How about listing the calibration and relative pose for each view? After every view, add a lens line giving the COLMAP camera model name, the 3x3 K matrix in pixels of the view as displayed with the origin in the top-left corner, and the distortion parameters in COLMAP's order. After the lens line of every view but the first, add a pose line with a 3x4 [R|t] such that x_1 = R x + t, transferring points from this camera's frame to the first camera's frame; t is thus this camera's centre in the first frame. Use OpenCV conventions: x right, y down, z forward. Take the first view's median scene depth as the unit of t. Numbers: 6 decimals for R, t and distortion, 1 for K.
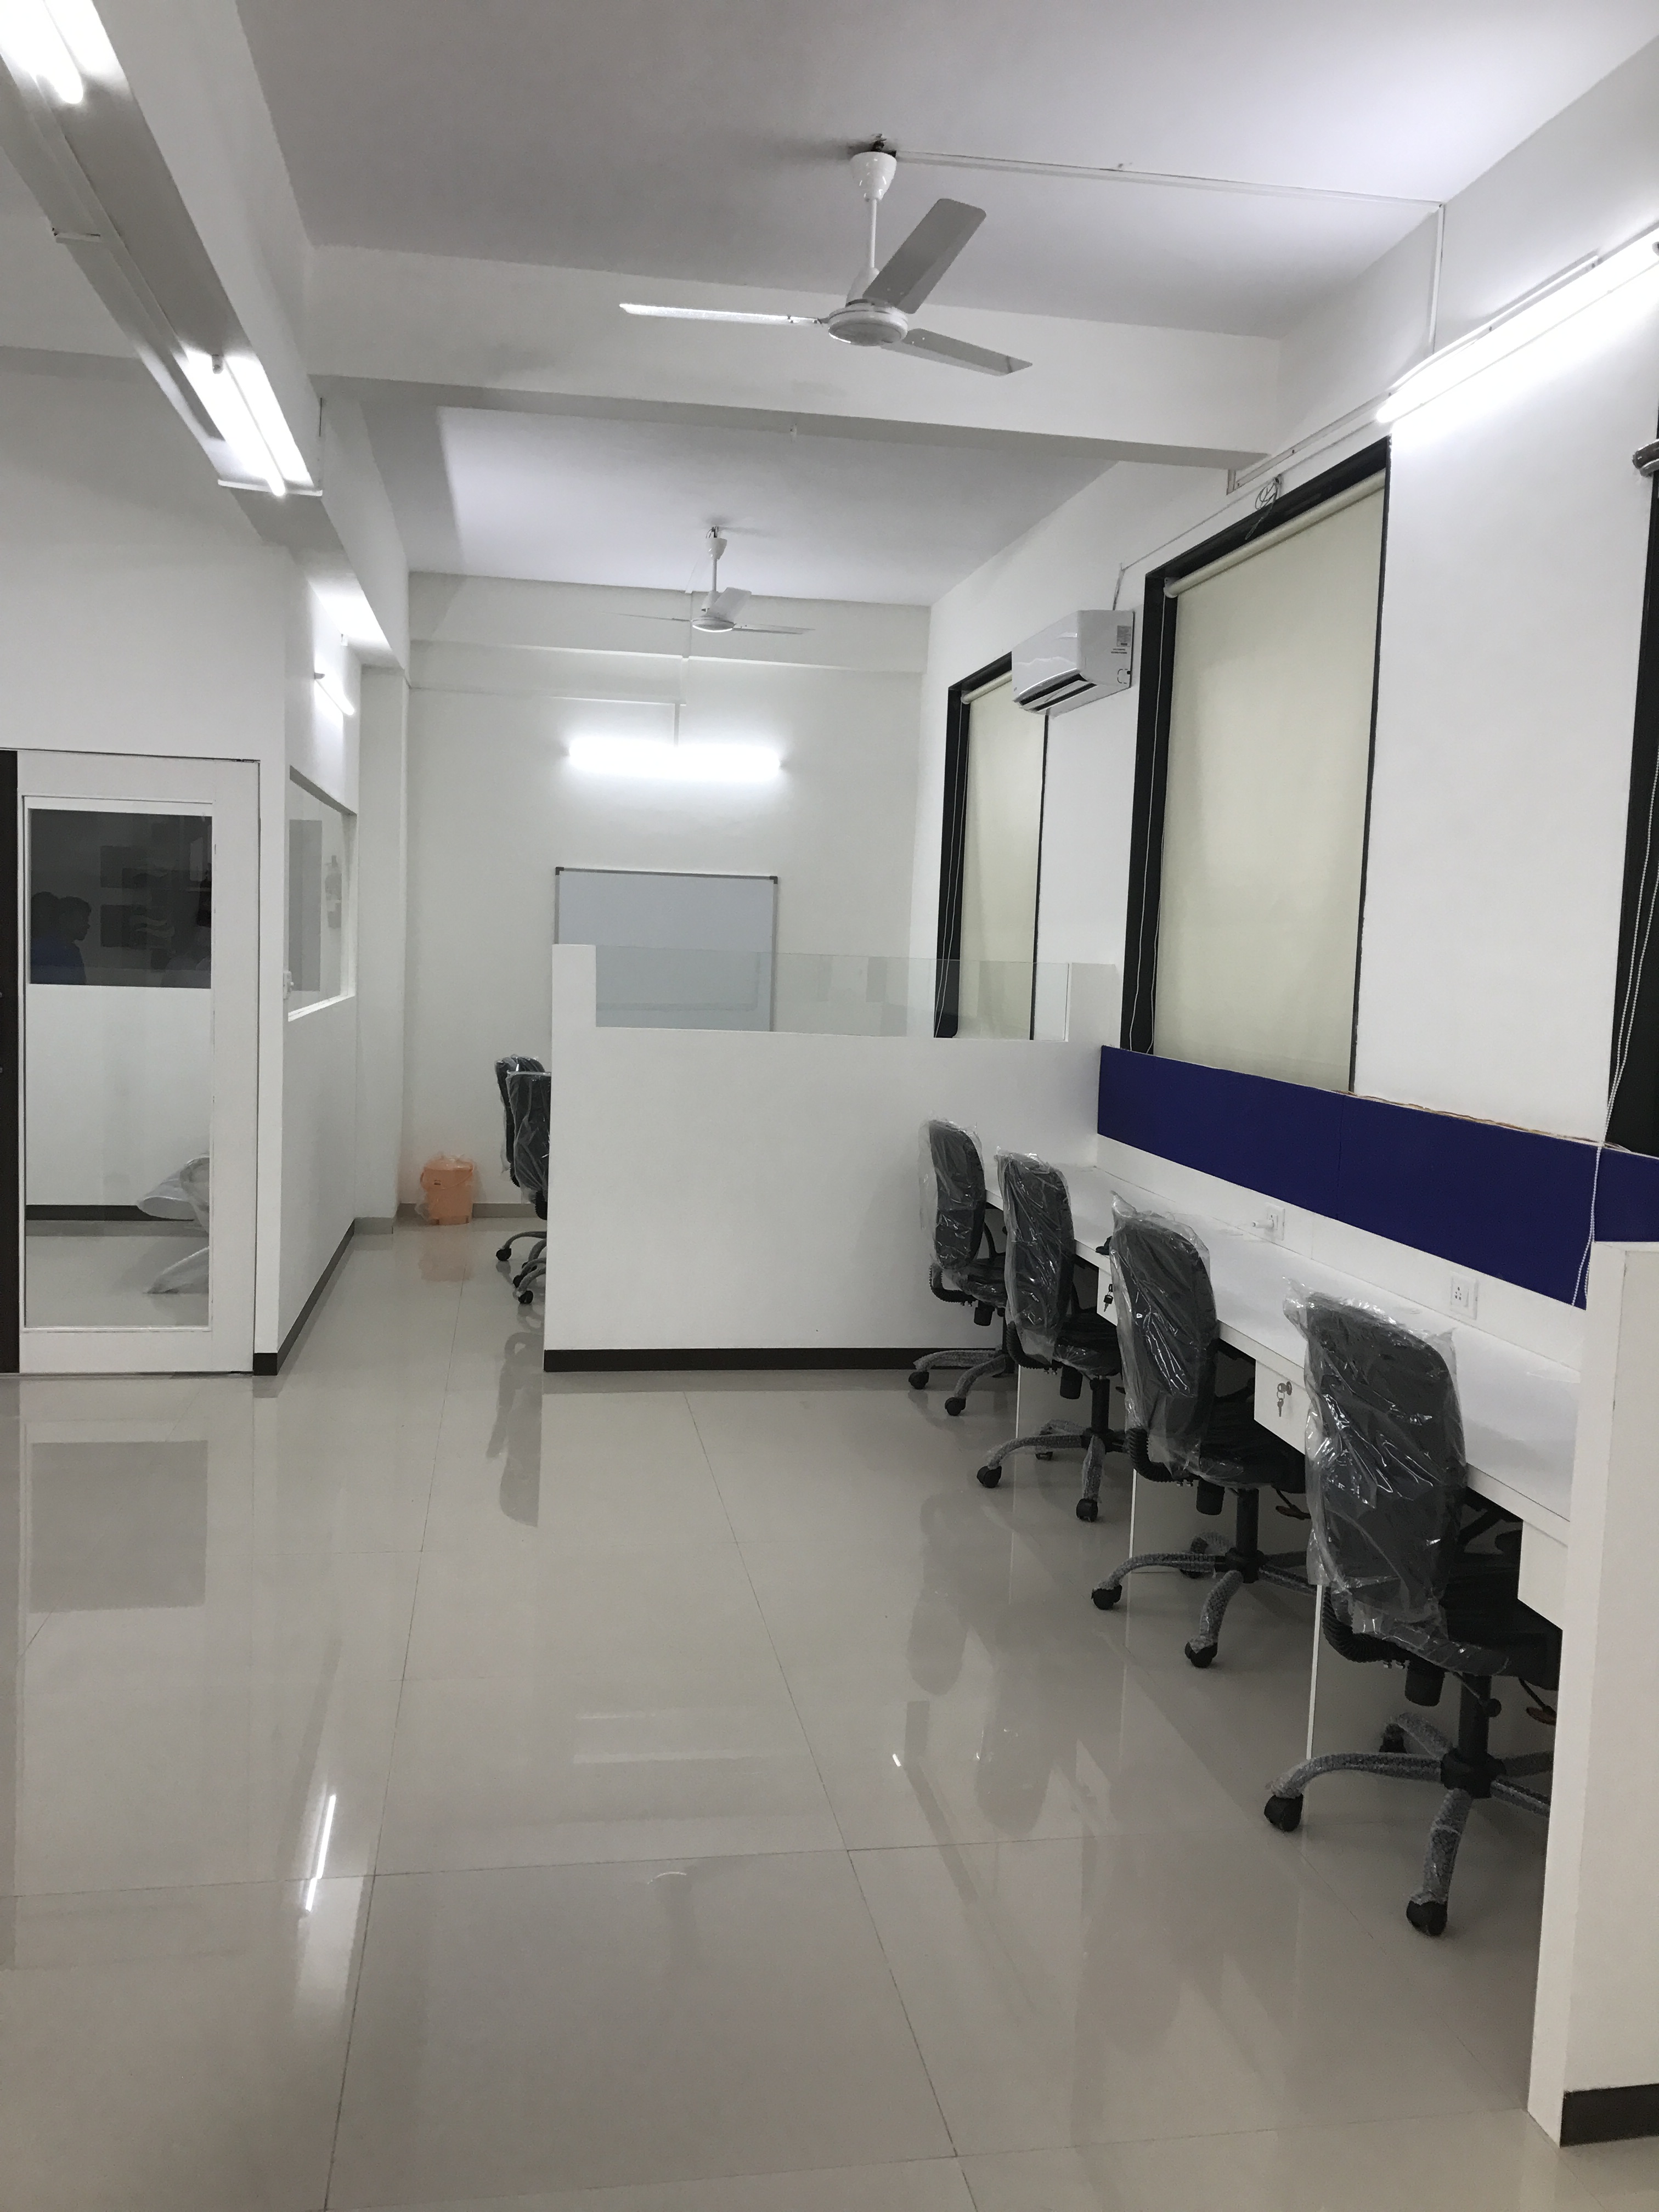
lens RADIAL K [[1813.7, 0, 829.4], [0, 1813.7, 1094.0], [0, 0, 1]] dist [0.060409, -0.171947]
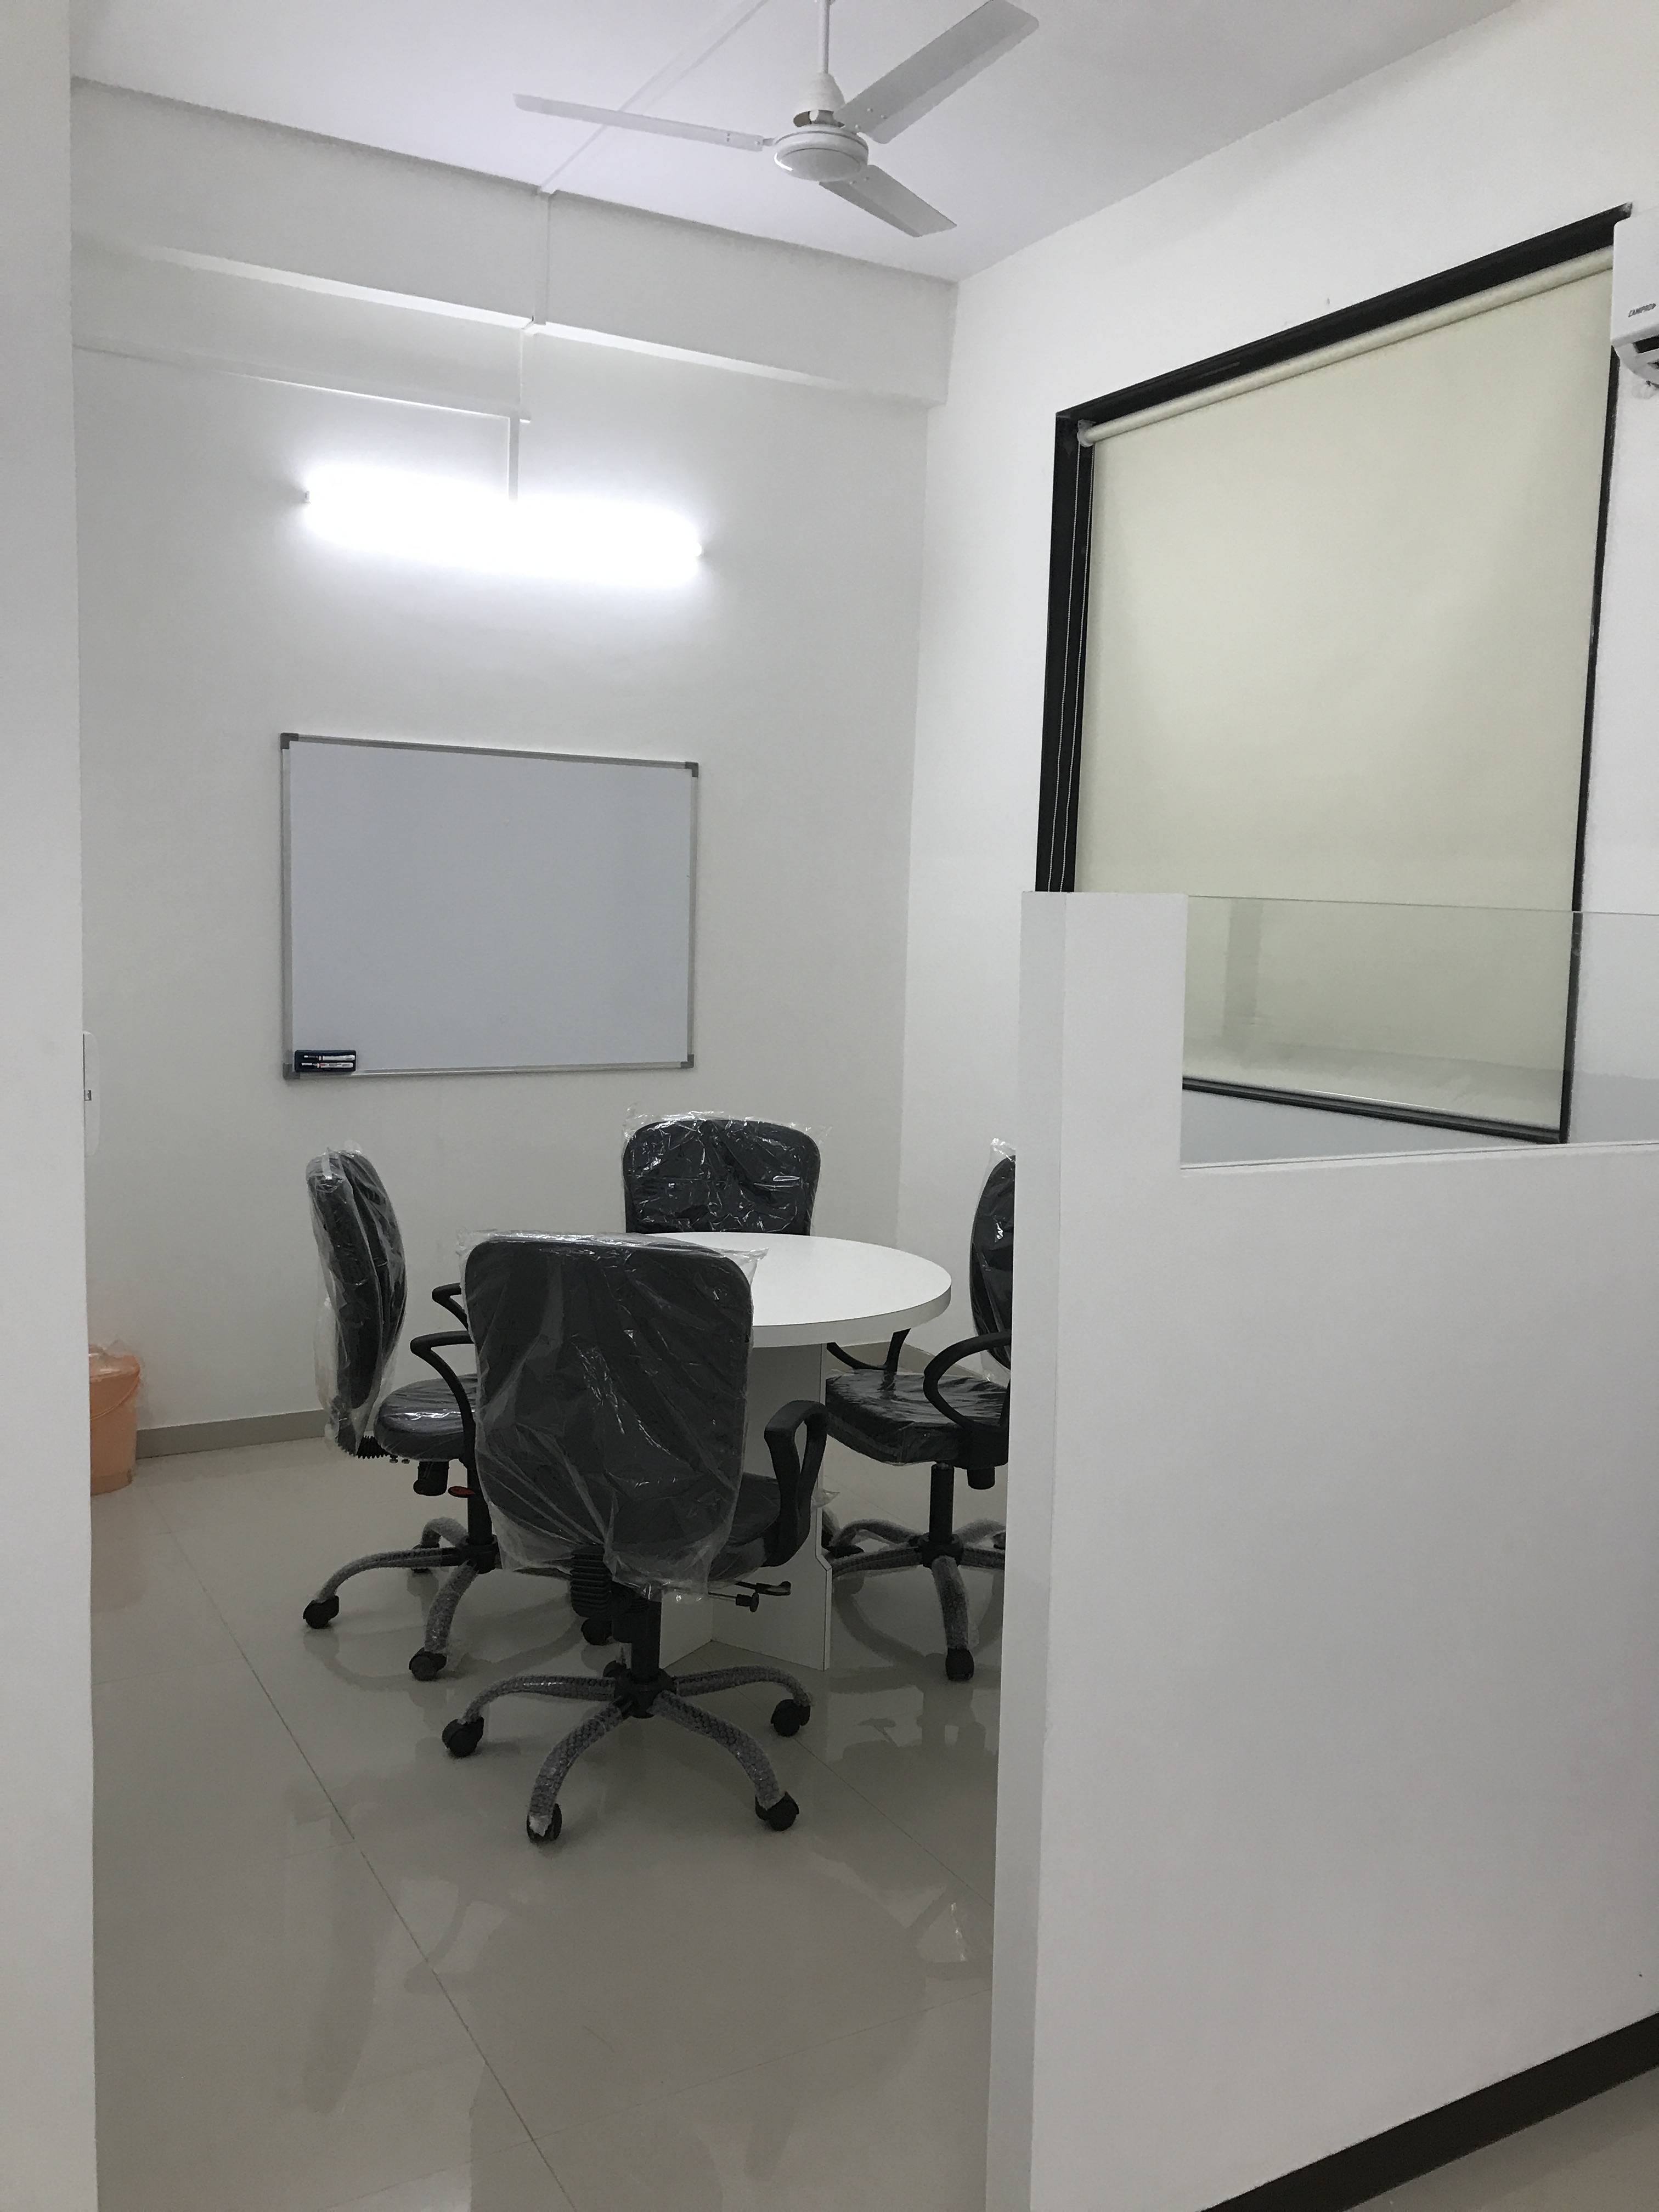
lens RADIAL K [[1798.2, 0, 831.6], [0, 1798.2, 1153.1], [0, 0, 1]] dist [-0.086830, 0.001792]
pose [[0.940213, -0.049019, 0.337041, -0.298010], [0.032214, 0.997951, 0.055277, -0.058775], [-0.339060, -0.041115, 0.939866, 0.844877]]
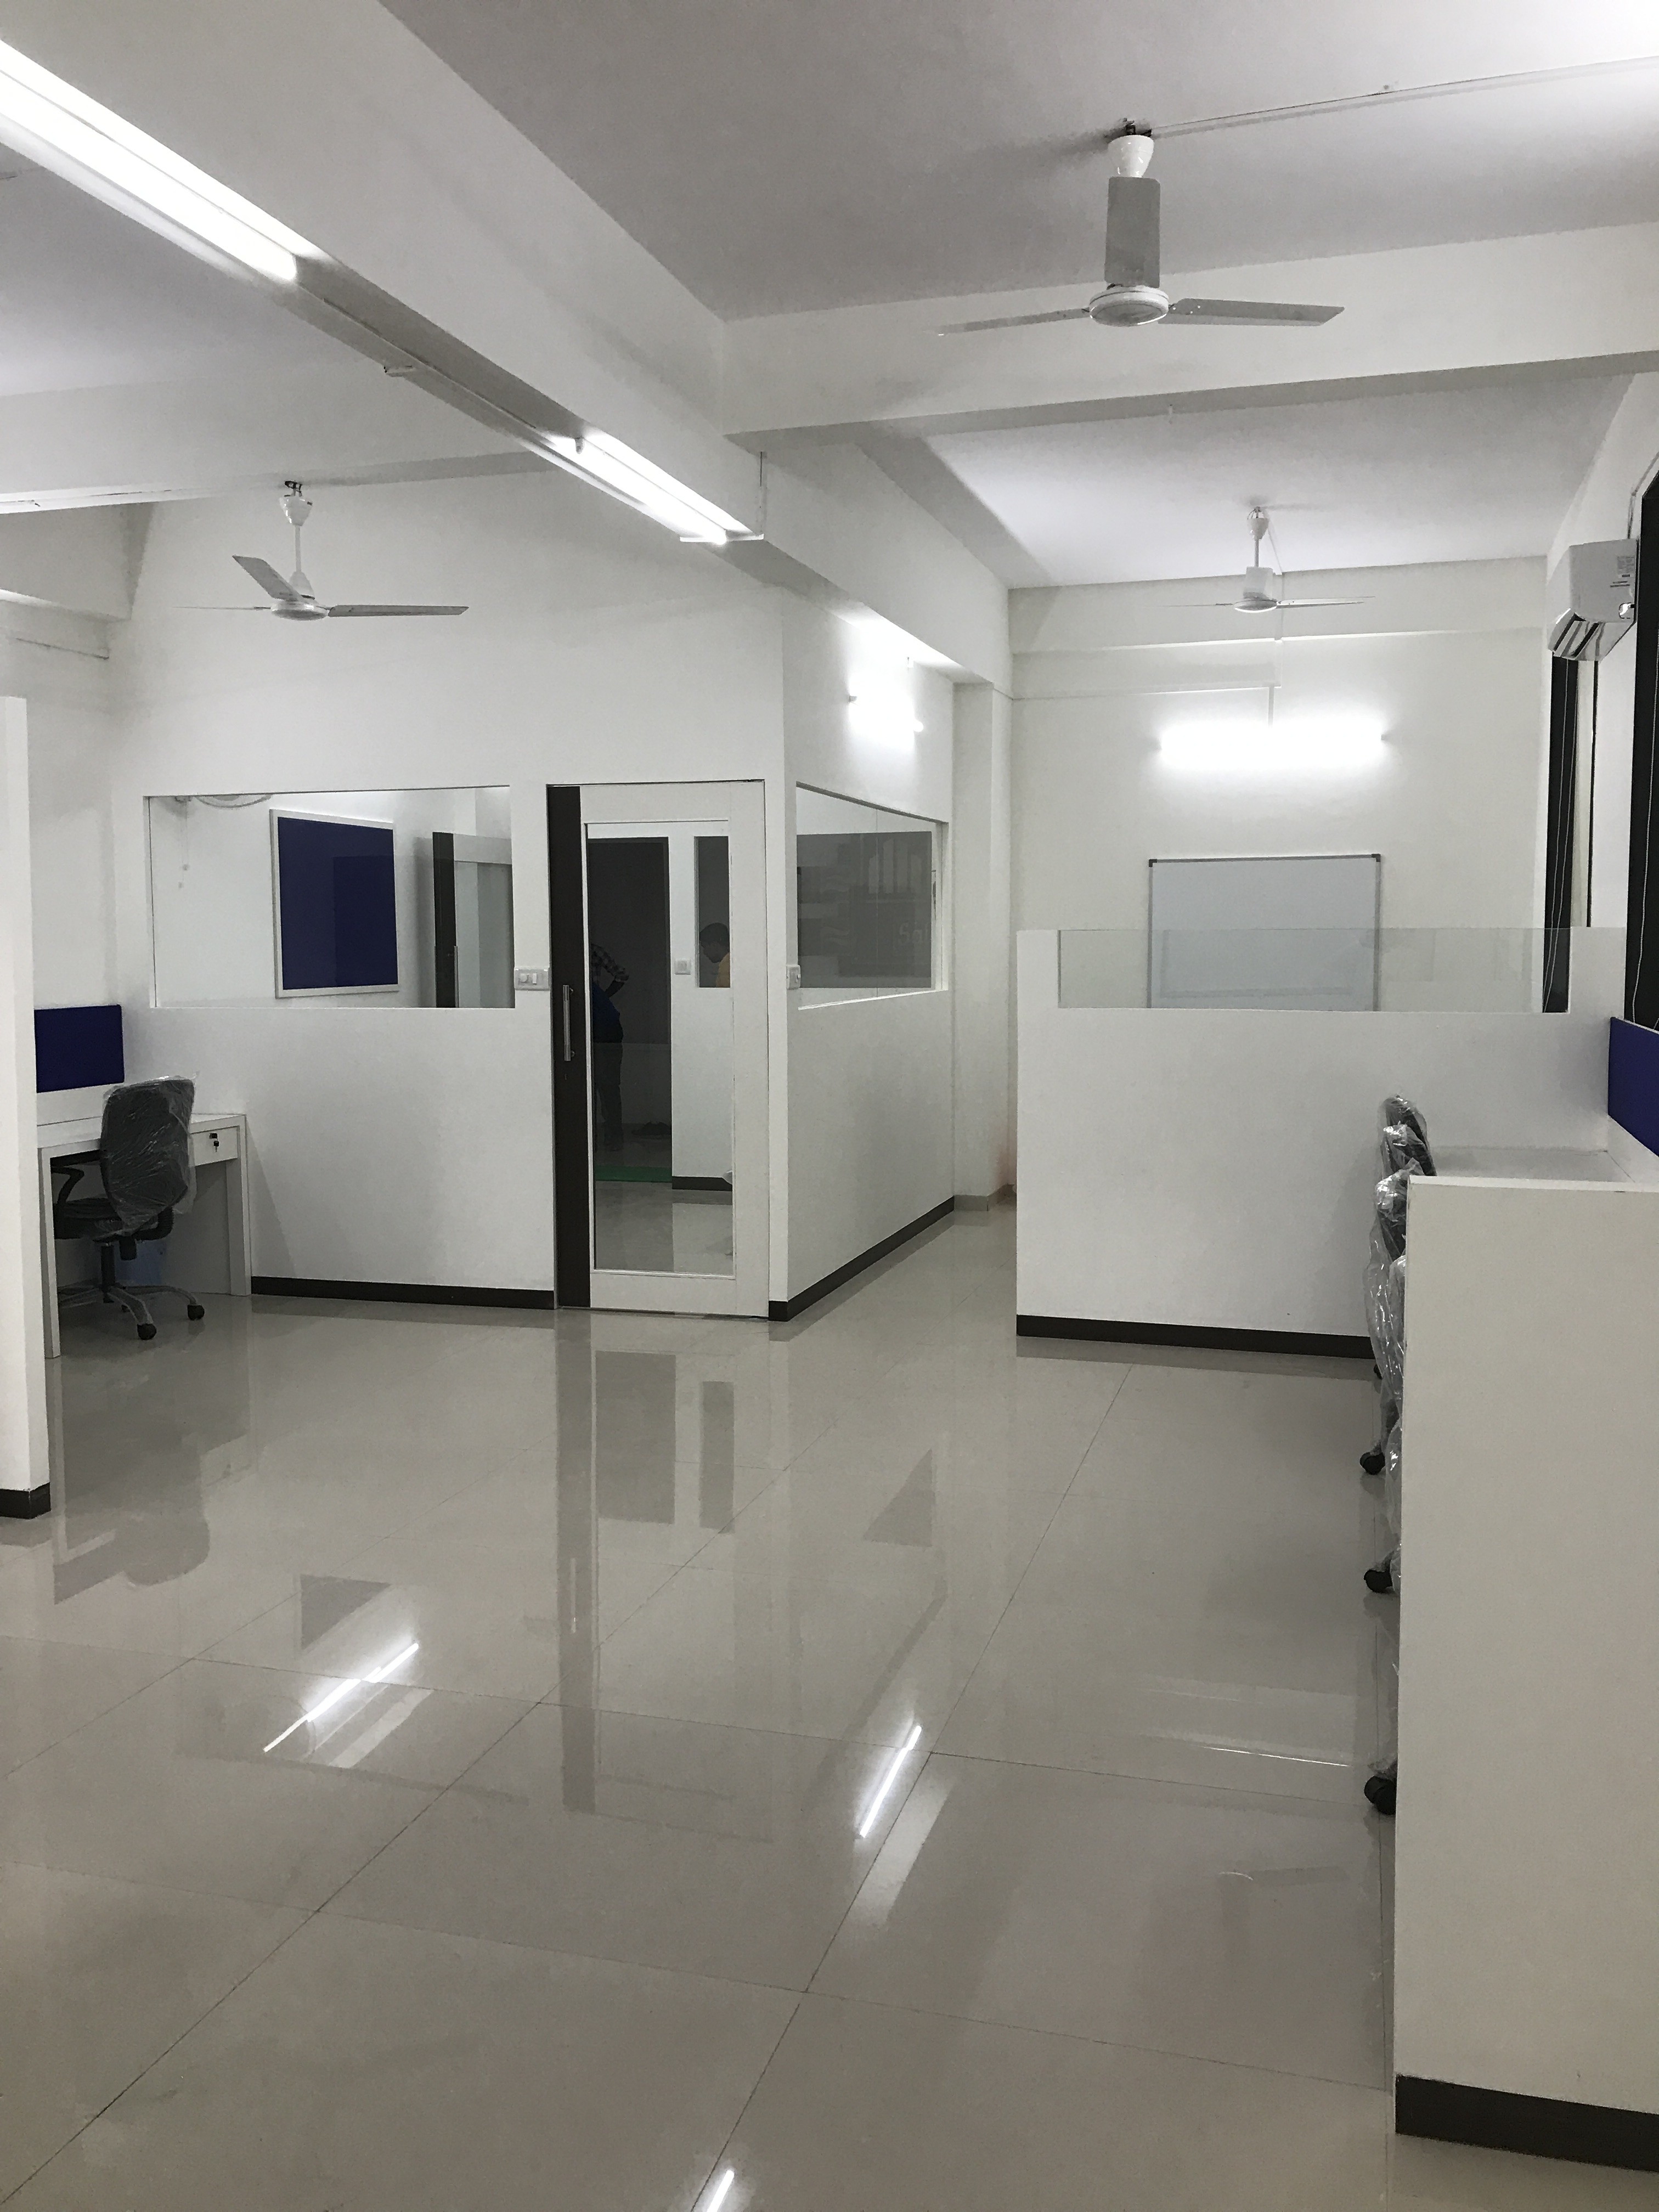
lens RADIAL K [[1811.9, 0, 841.3], [0, 1811.9, 1095.8], [0, 0, 1]] dist [0.112053, -0.235401]
pose [[0.896755, 0.000124, -0.442527, 0.249224], [-0.001195, 0.999997, -0.002142, 0.018107], [0.442526, 0.002450, 0.896753, 0.003900]]
